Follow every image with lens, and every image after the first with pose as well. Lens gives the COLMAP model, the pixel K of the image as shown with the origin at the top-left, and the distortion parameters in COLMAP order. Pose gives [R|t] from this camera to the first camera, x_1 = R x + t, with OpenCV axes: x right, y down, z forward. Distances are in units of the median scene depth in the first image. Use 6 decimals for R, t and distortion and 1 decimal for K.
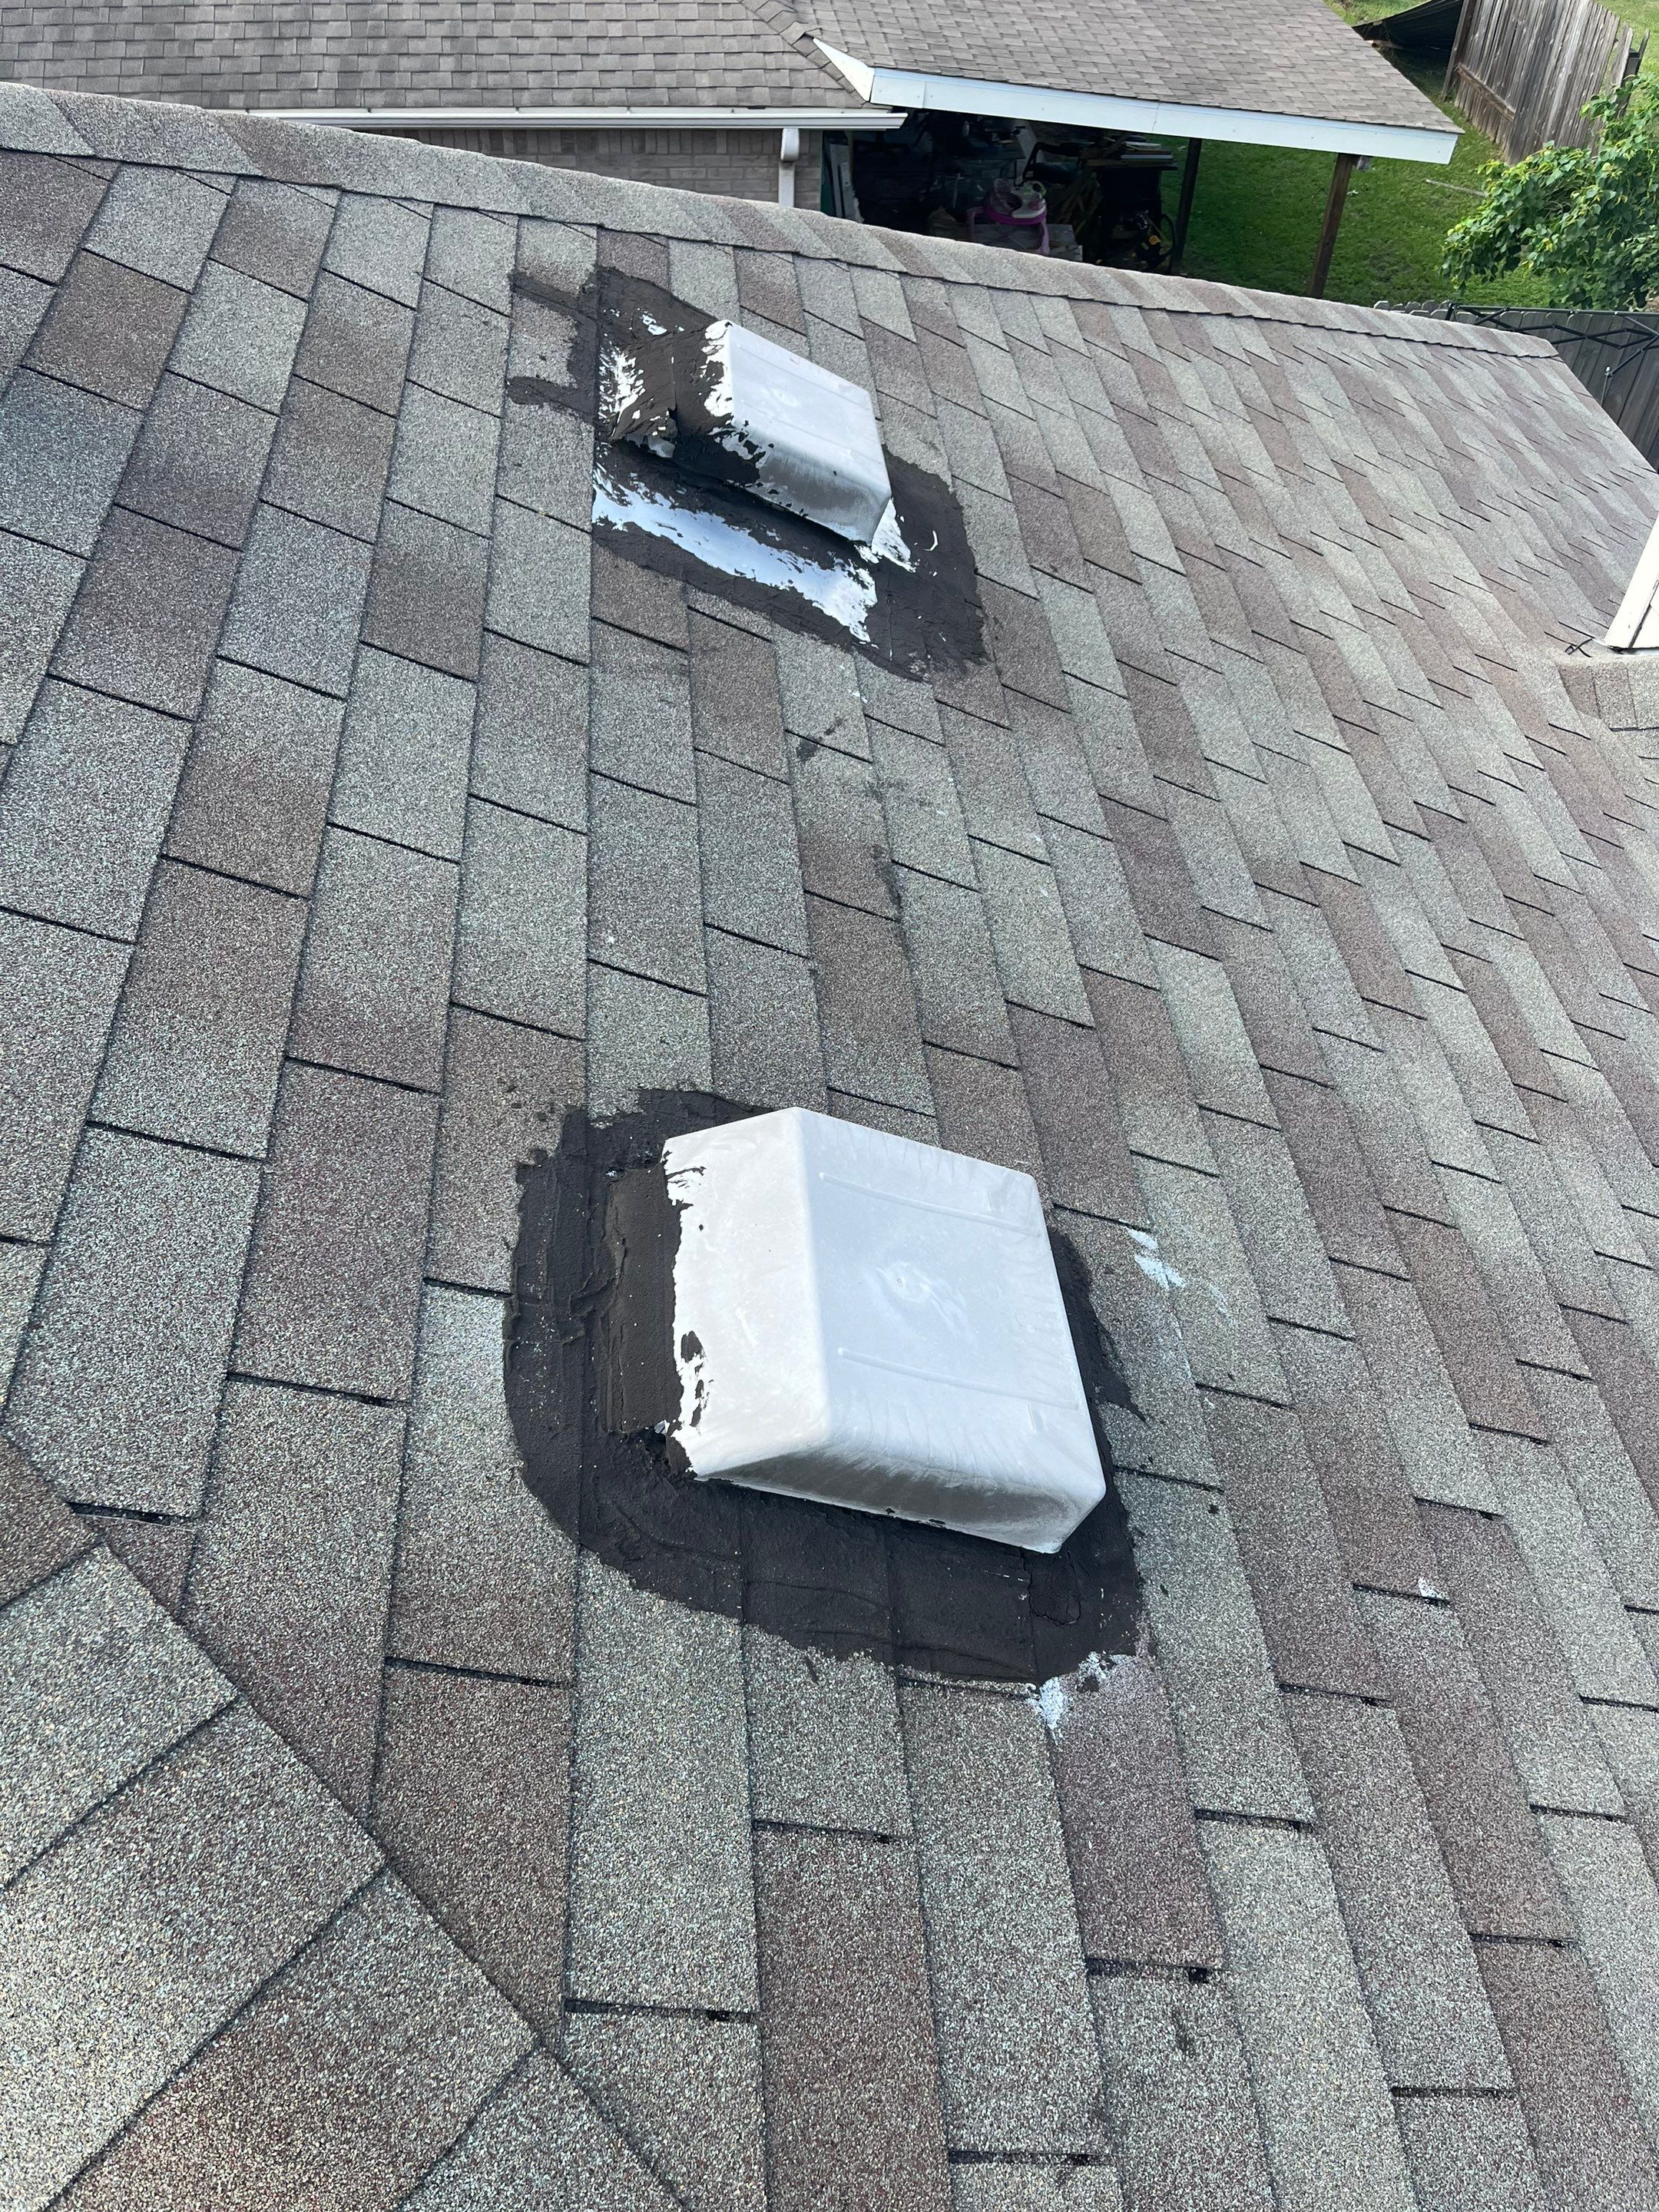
lens RADIAL K [[1693.8, 0, 829.5], [0, 1693.8, 1106.0], [0, 0, 1]] dist [0.059912, -0.077283]
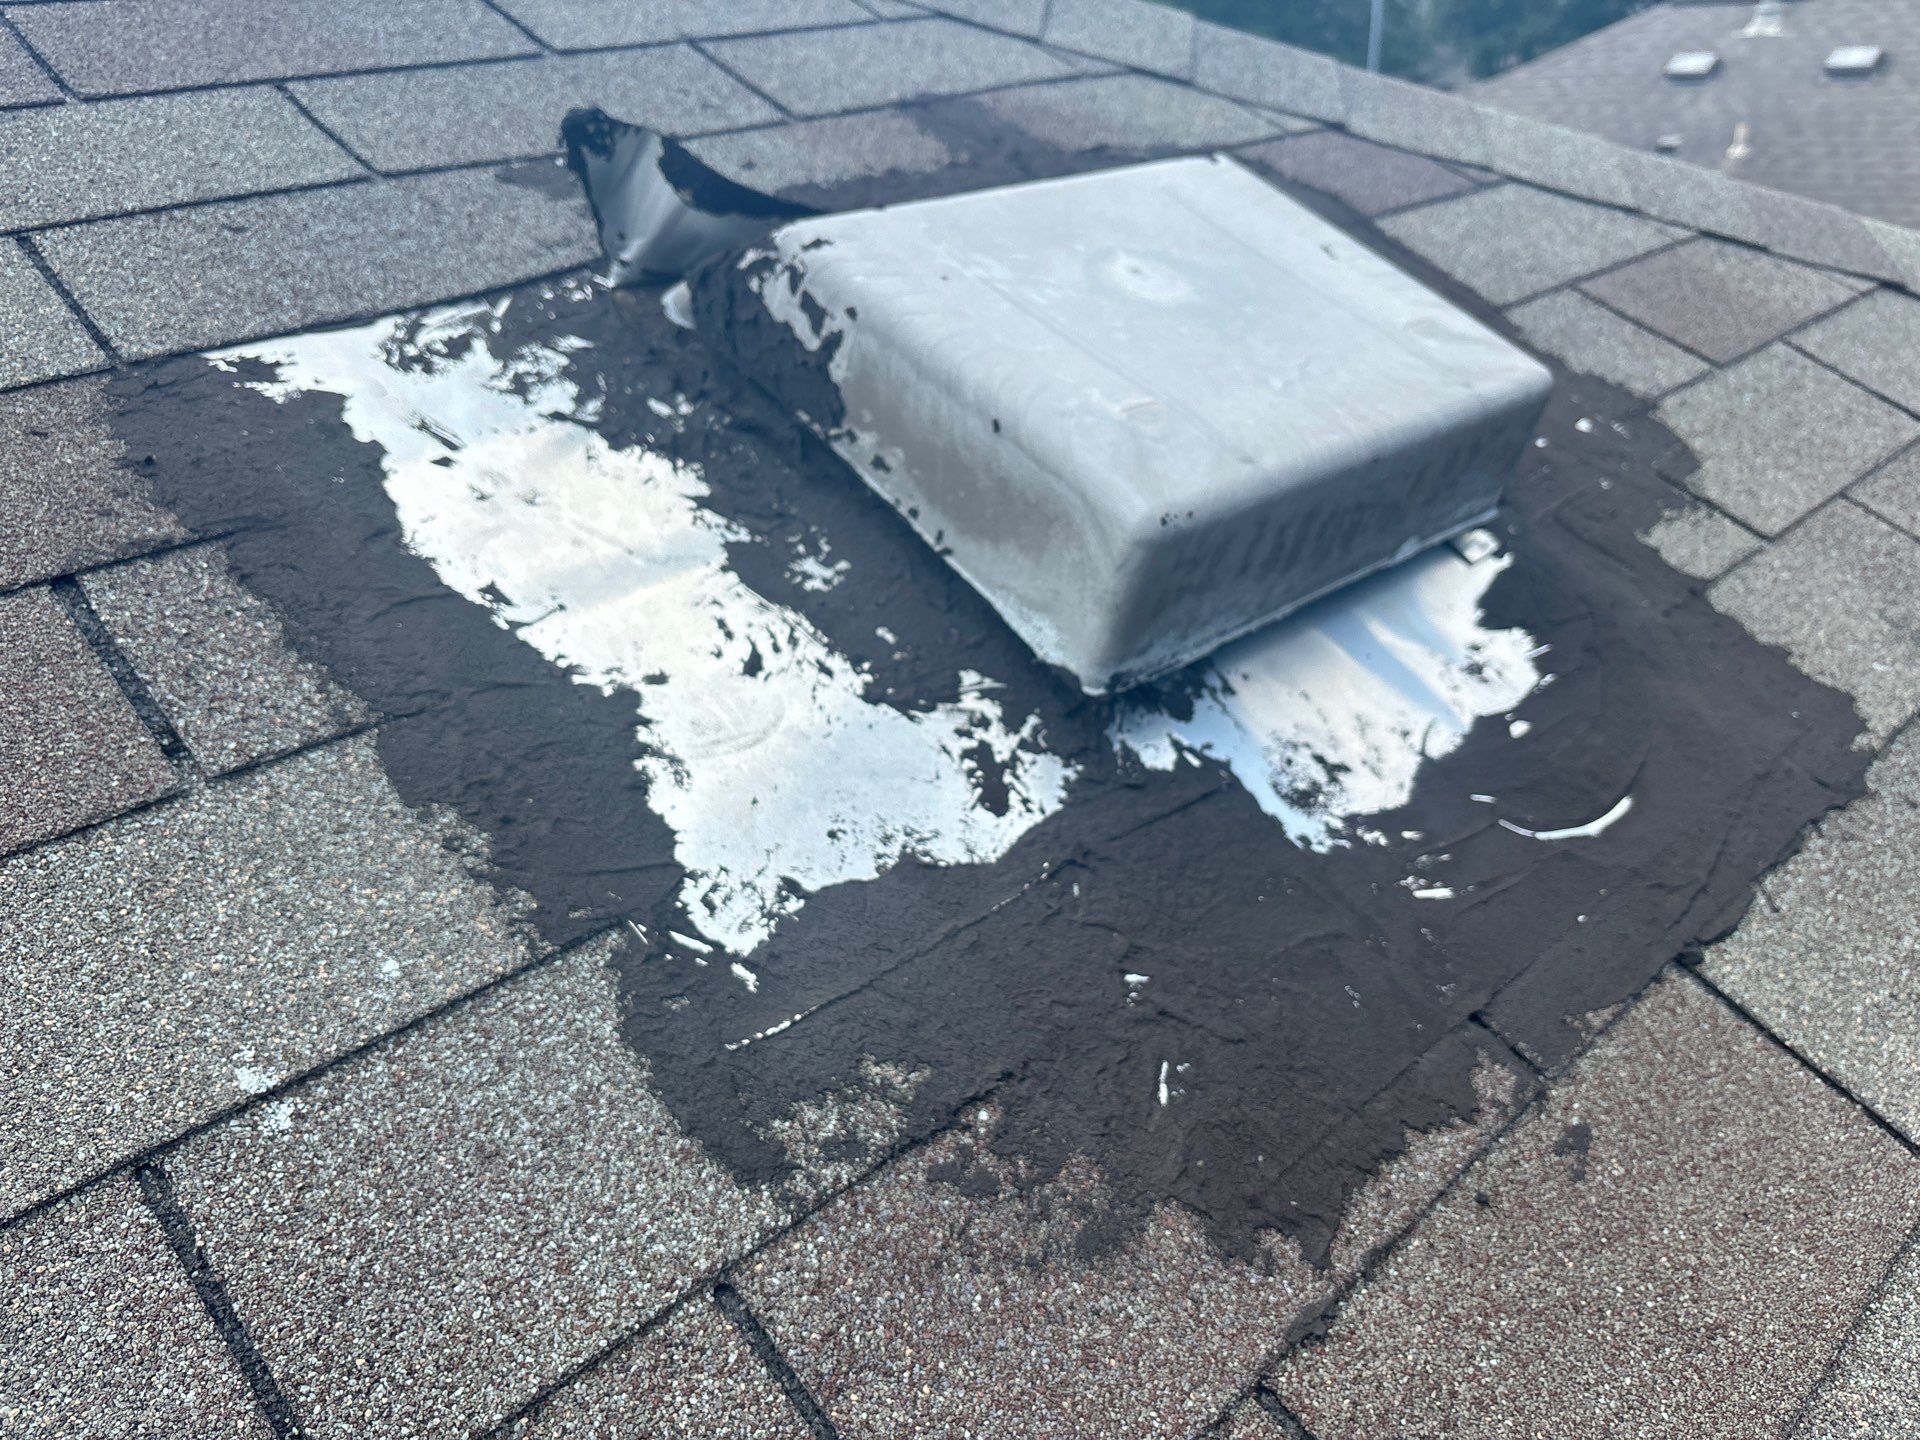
lens RADIAL K [[1478.8, 0, 968.0], [0, 1478.8, 716.7], [0, 0, 1]] dist [-0.006459, 0.008025]
pose [[0.623651, 0.253903, -0.739319, 0.297879], [-0.500718, 0.856036, -0.128392, -0.423254], [0.600284, 0.450262, 0.661001, 1.231754]]
